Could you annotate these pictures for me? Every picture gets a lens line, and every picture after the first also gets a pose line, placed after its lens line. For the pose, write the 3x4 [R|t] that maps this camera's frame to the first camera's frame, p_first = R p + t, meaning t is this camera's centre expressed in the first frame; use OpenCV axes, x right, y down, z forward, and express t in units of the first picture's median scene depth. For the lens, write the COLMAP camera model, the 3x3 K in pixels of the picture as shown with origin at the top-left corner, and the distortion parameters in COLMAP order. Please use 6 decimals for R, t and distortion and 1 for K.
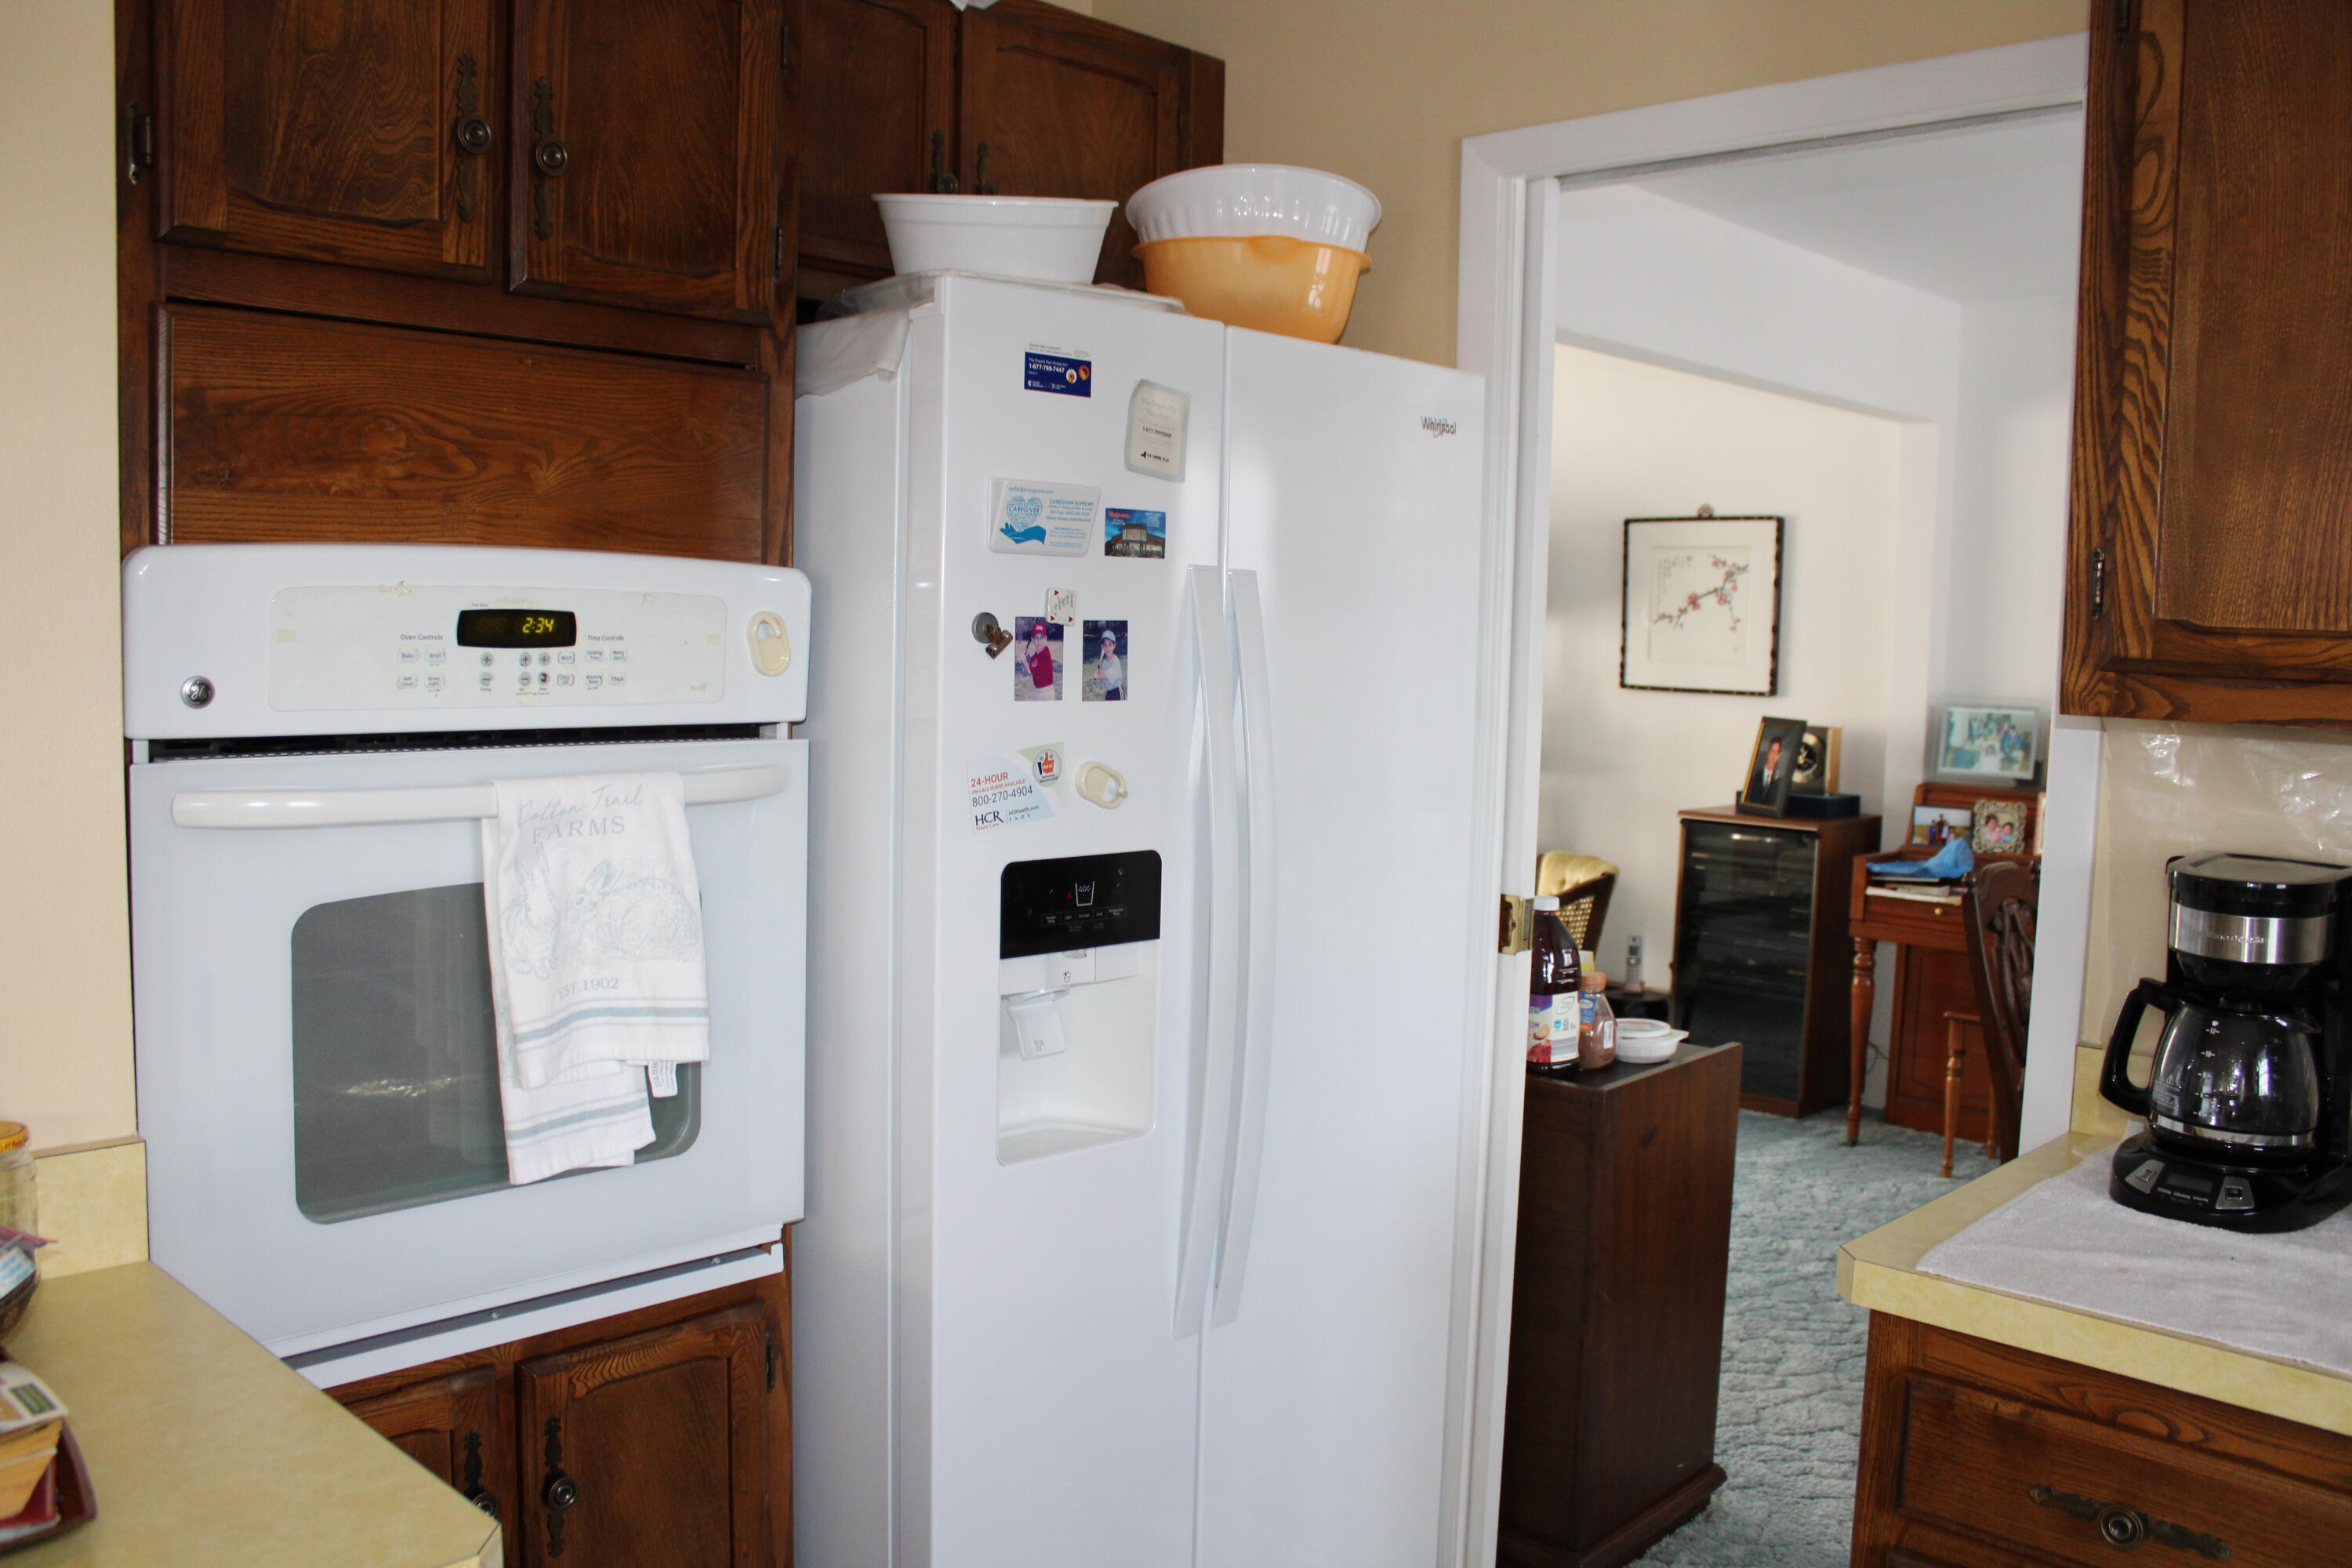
lens RADIAL K [[1911.3, 0, 1176.0], [0, 1911.3, 784.0], [0, 0, 1]] dist [-0.127645, 0.081384]
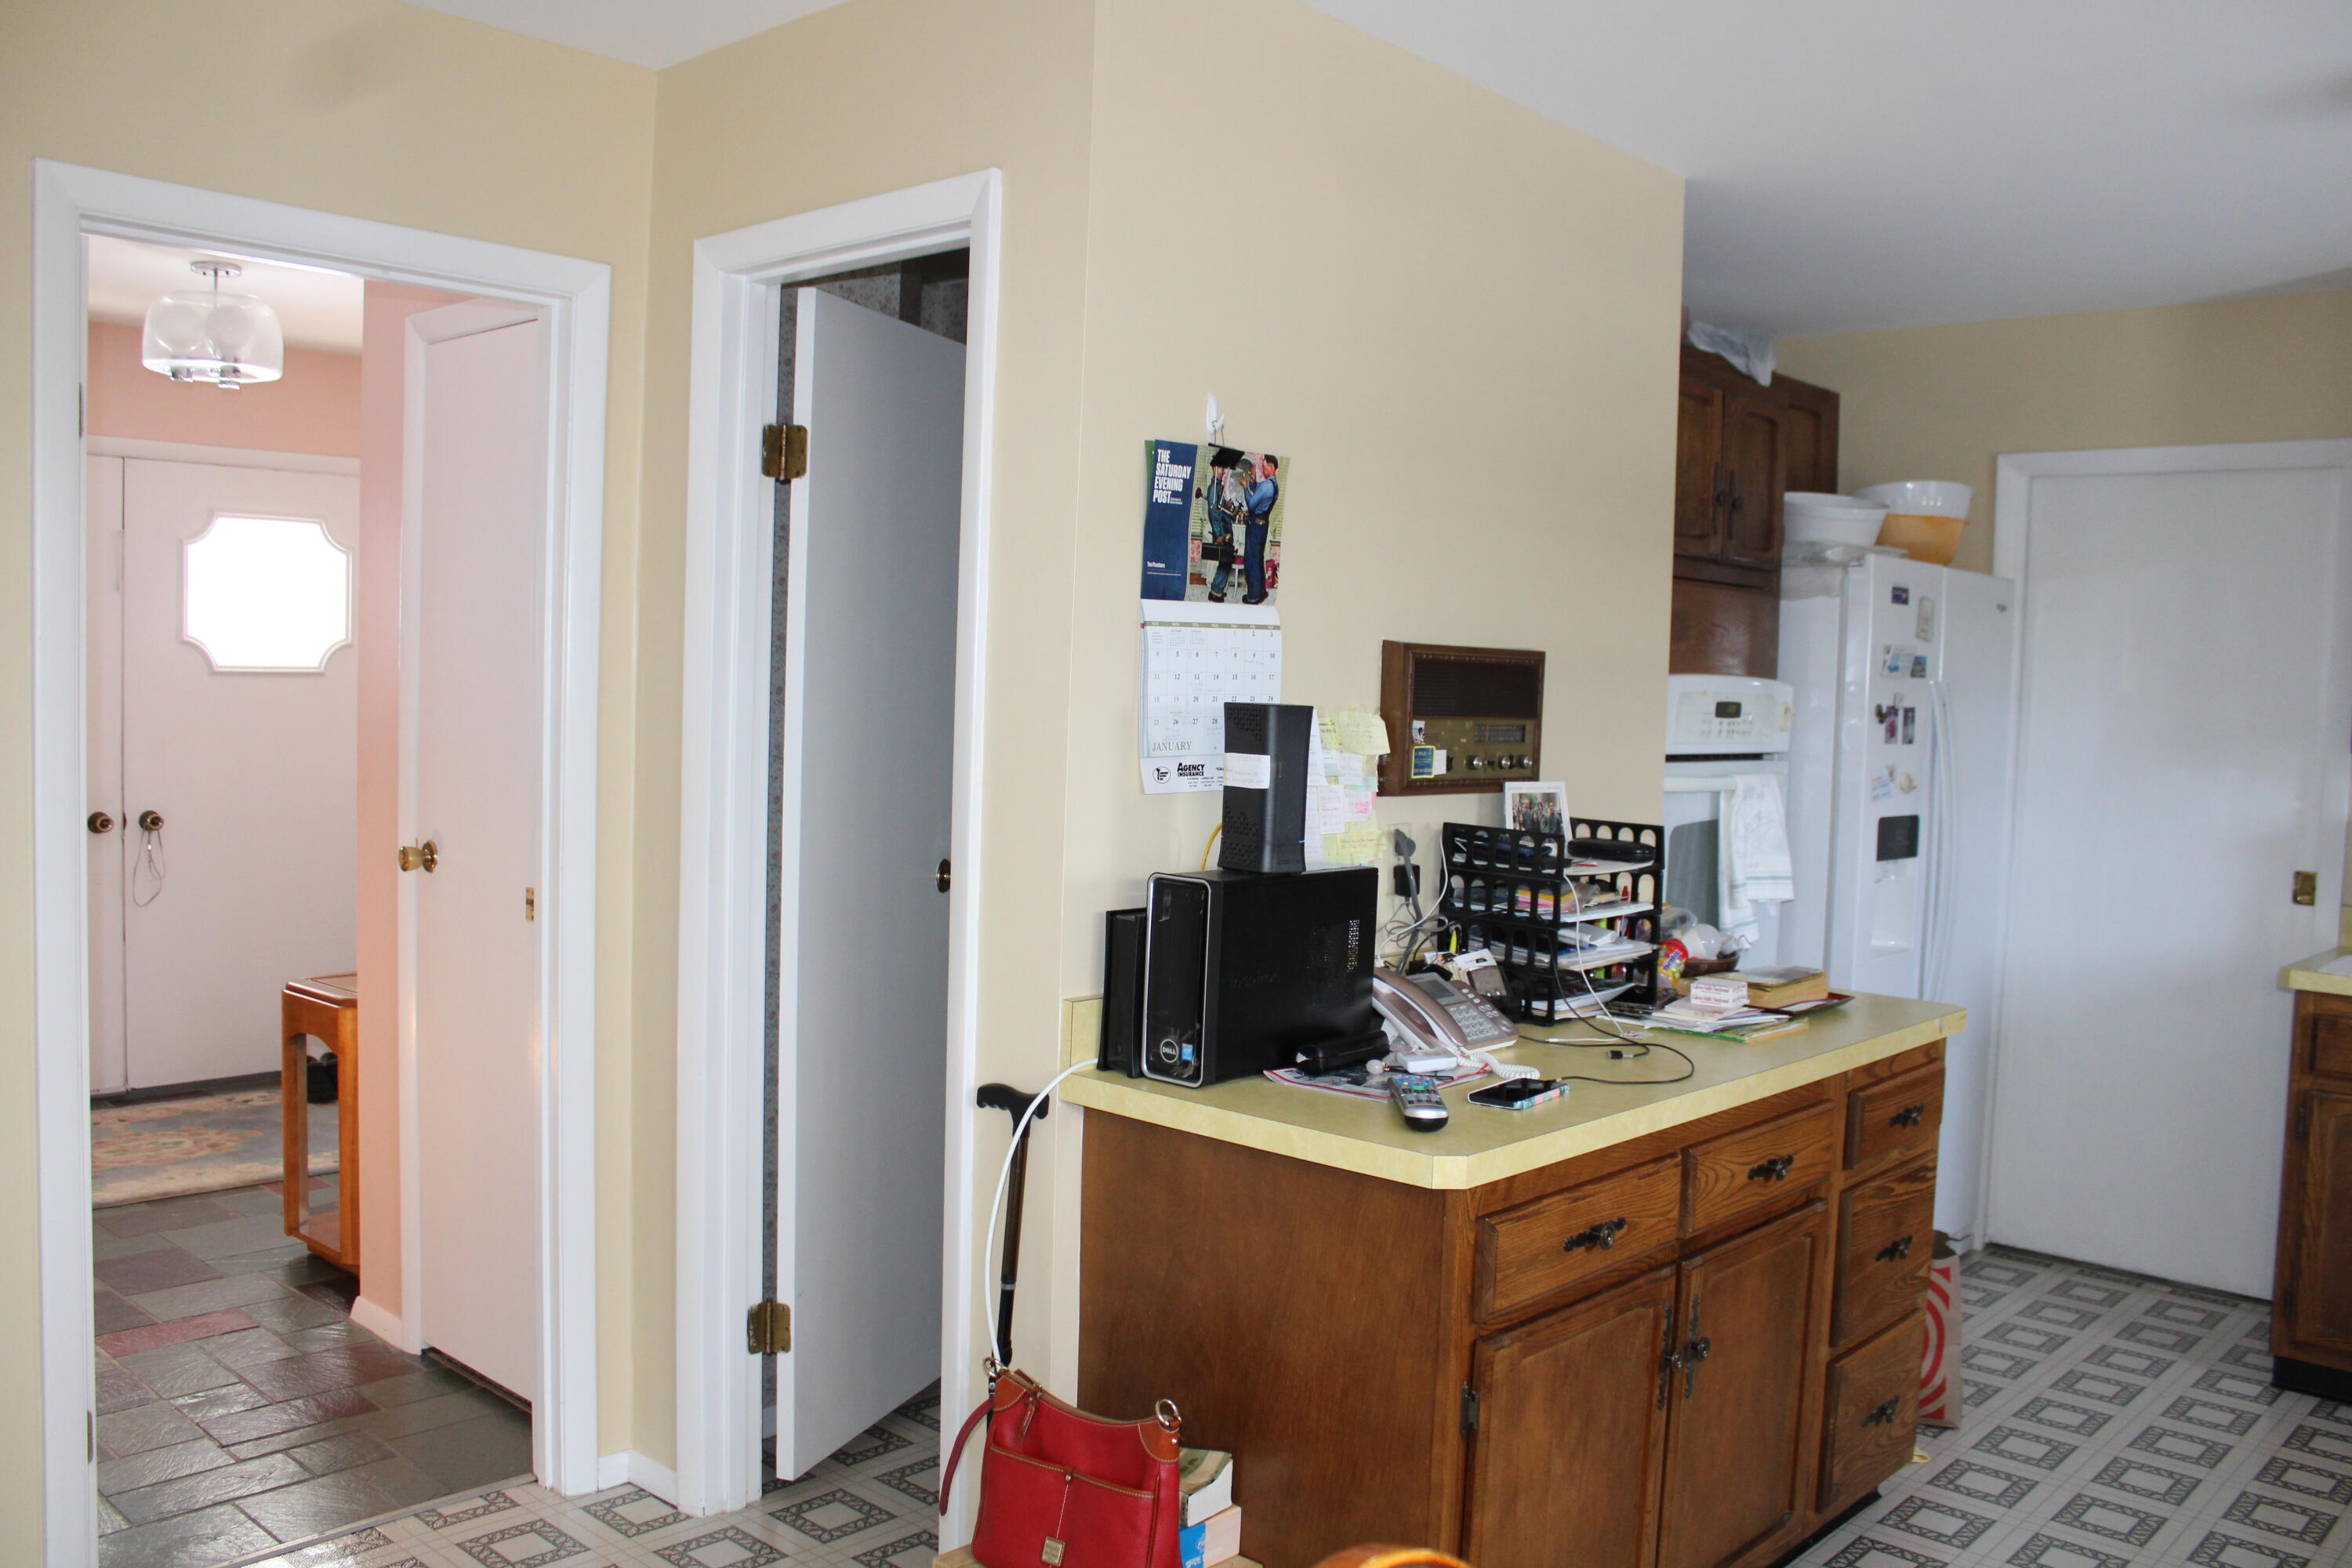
lens RADIAL K [[1911.3, 0, 1176.0], [0, 1911.3, 784.0], [0, 0, 1]] dist [-0.127645, 0.081384]
pose [[0.999736, 0.005310, 0.022353, -0.981211], [-0.004658, 0.999565, -0.029127, 0.072071], [-0.022498, 0.029016, 0.999326, -1.184837]]
